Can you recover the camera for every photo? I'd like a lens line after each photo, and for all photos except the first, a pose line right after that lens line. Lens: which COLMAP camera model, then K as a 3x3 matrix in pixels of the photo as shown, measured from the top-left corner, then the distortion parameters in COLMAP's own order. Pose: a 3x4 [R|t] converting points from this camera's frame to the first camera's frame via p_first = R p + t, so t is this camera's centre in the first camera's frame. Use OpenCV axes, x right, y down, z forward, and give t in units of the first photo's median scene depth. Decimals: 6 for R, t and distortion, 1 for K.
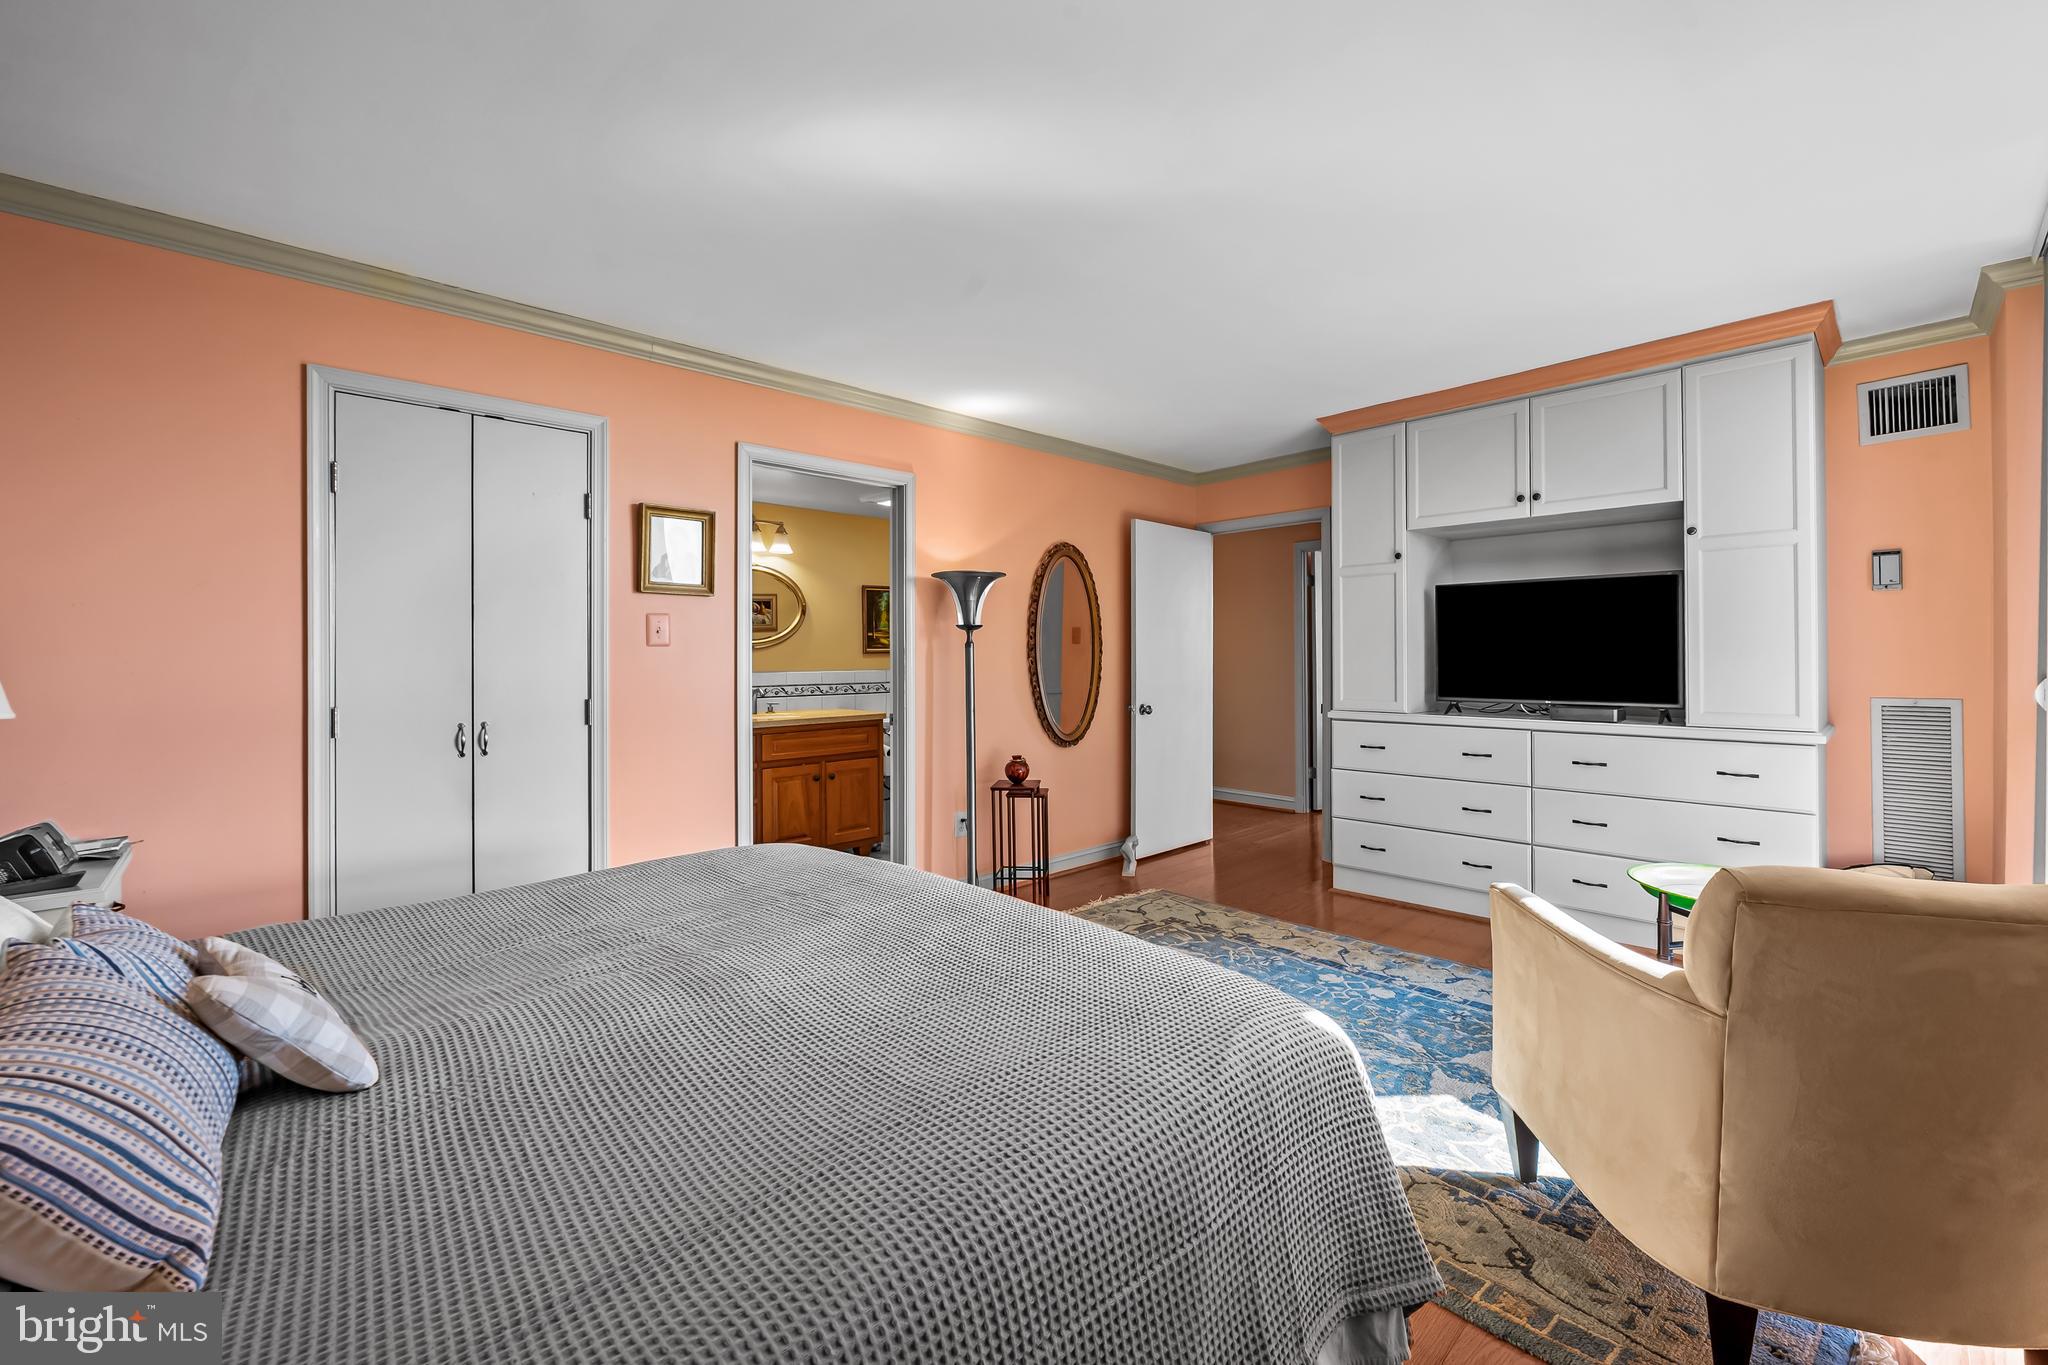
lens RADIAL K [[830.2, 0, 1024.3], [0, 830.2, 661.3], [0, 0, 1]] dist [-0.011916, 0.000377]
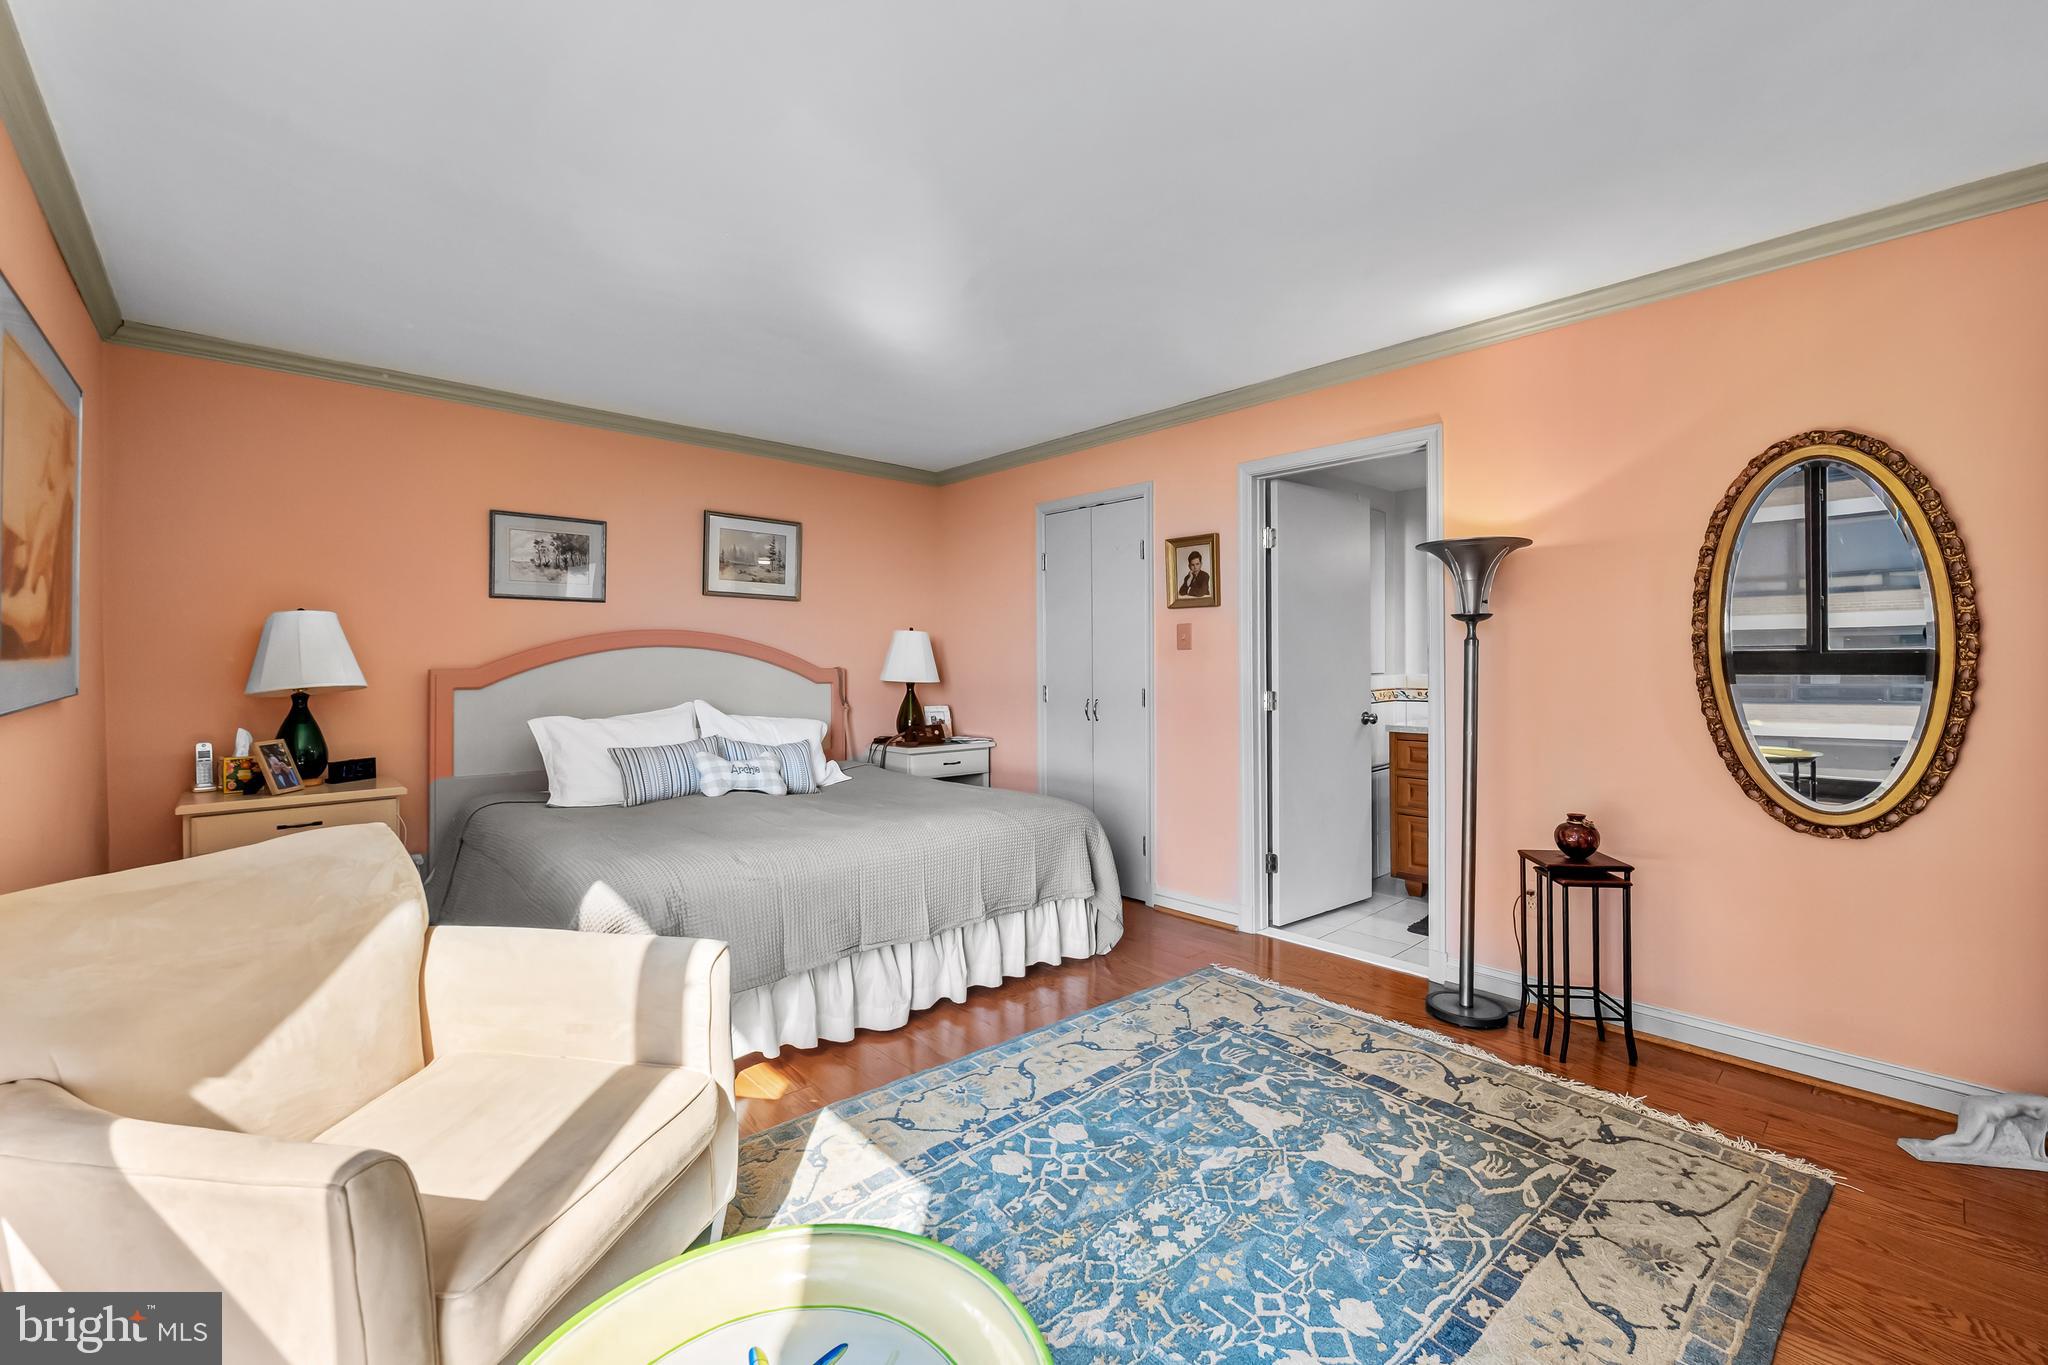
lens RADIAL K [[830.2, 0, 1025.5], [0, 830.2, 673.2], [0, 0, 1]] dist [-0.011916, 0.000377]
pose [[-0.018086, 0.018837, -0.999659, 0.707273], [-0.000830, 0.999822, 0.018855, -0.006418], [0.999836, 0.001171, -0.018067, 0.670316]]
